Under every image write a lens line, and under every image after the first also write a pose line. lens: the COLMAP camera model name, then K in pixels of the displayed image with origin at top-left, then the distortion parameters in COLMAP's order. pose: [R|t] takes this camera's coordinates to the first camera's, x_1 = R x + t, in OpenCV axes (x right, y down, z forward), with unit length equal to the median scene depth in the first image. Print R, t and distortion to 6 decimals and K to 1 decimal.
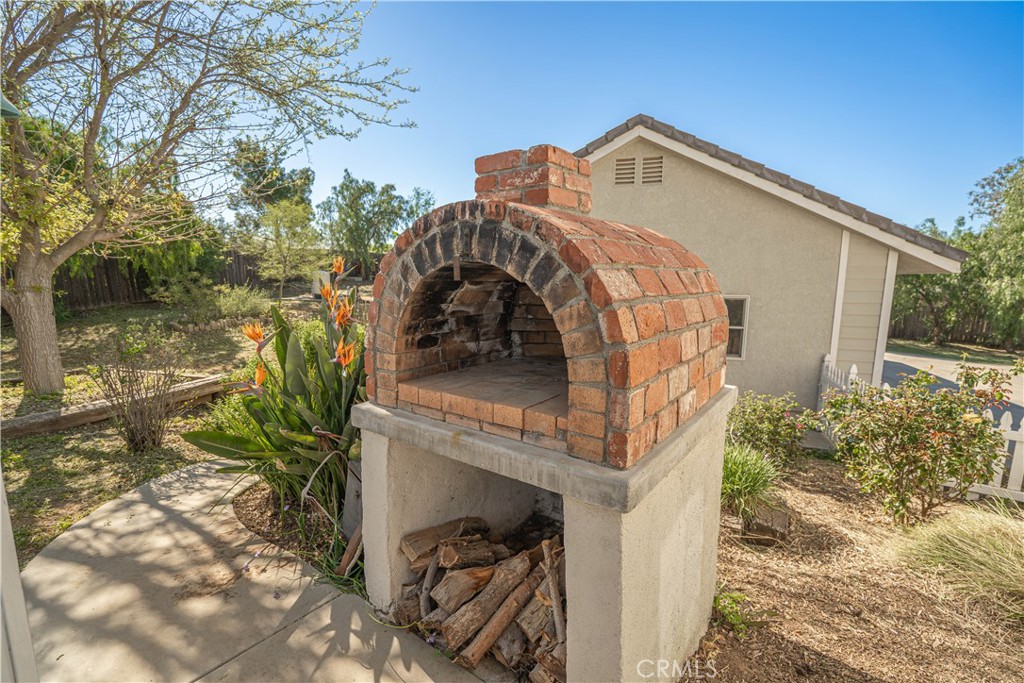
lens RADIAL K [[458.6, 0, 511.7], [0, 458.6, 344.2], [0, 0, 1]] dist [0.000112, 0.000230]
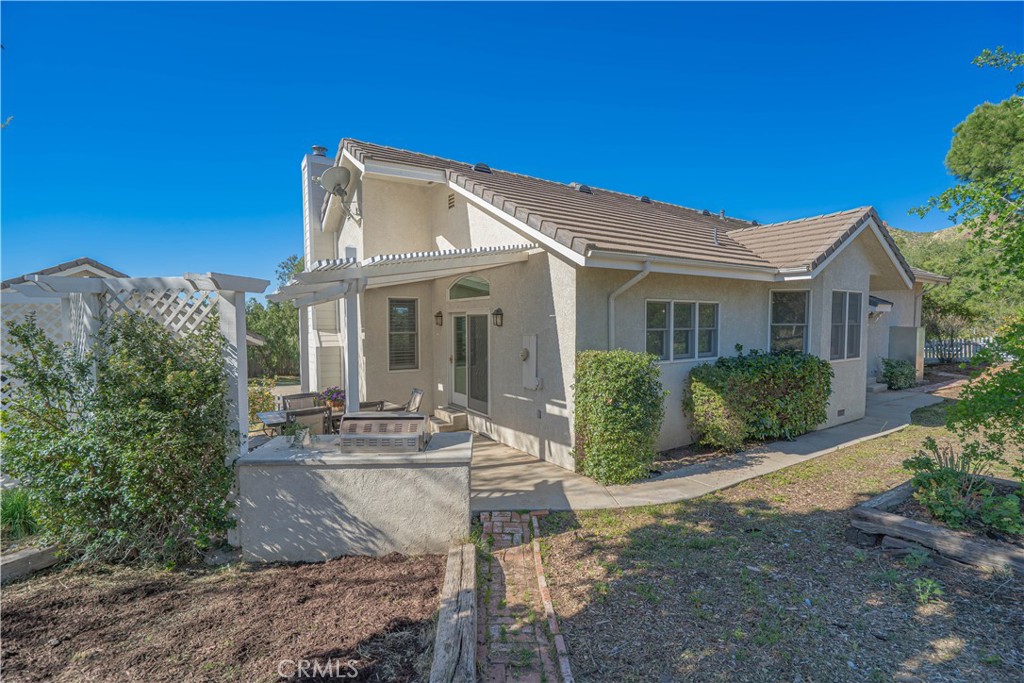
lens RADIAL K [[458.6, 0, 511.7], [0, 458.6, 344.2], [0, 0, 1]] dist [0.000112, 0.000230]
pose [[0.334494, -0.049894, 0.941076, -2.494888], [0.149680, 0.988734, -0.000781, 0.113699], [-0.930435, 0.141122, 0.338194, -3.006453]]
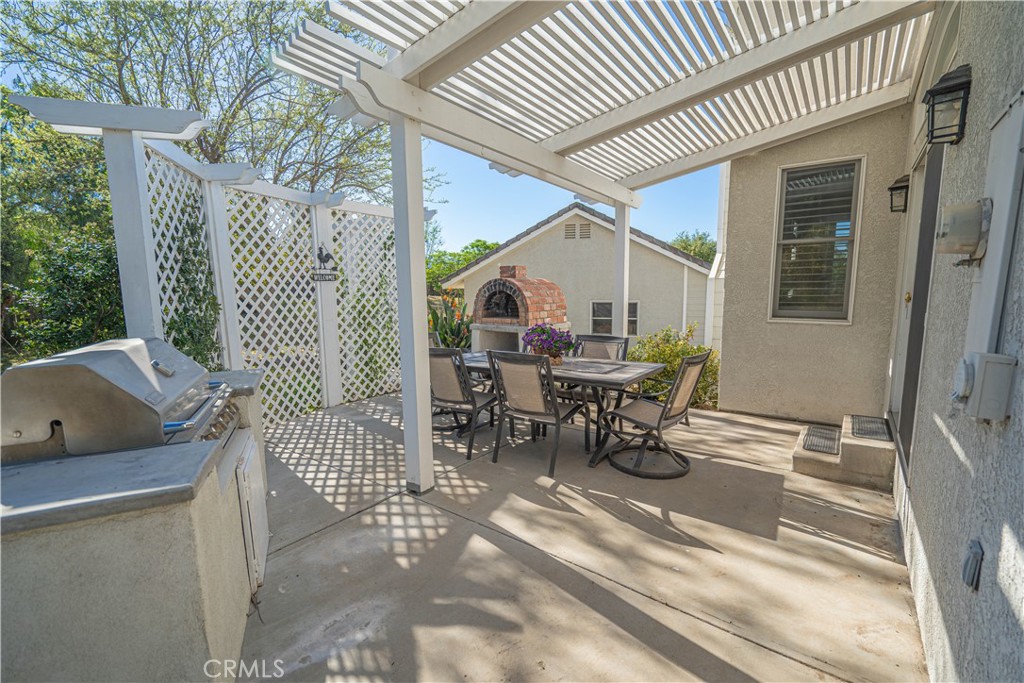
lens RADIAL K [[458.6, 0, 511.7], [0, 458.6, 344.2], [0, 0, 1]] dist [0.000112, 0.000230]
pose [[0.999838, -0.012884, 0.012530, -0.019921], [0.013239, 0.999501, -0.028674, 0.360366], [-0.012154, 0.028836, 0.999510, -2.588683]]
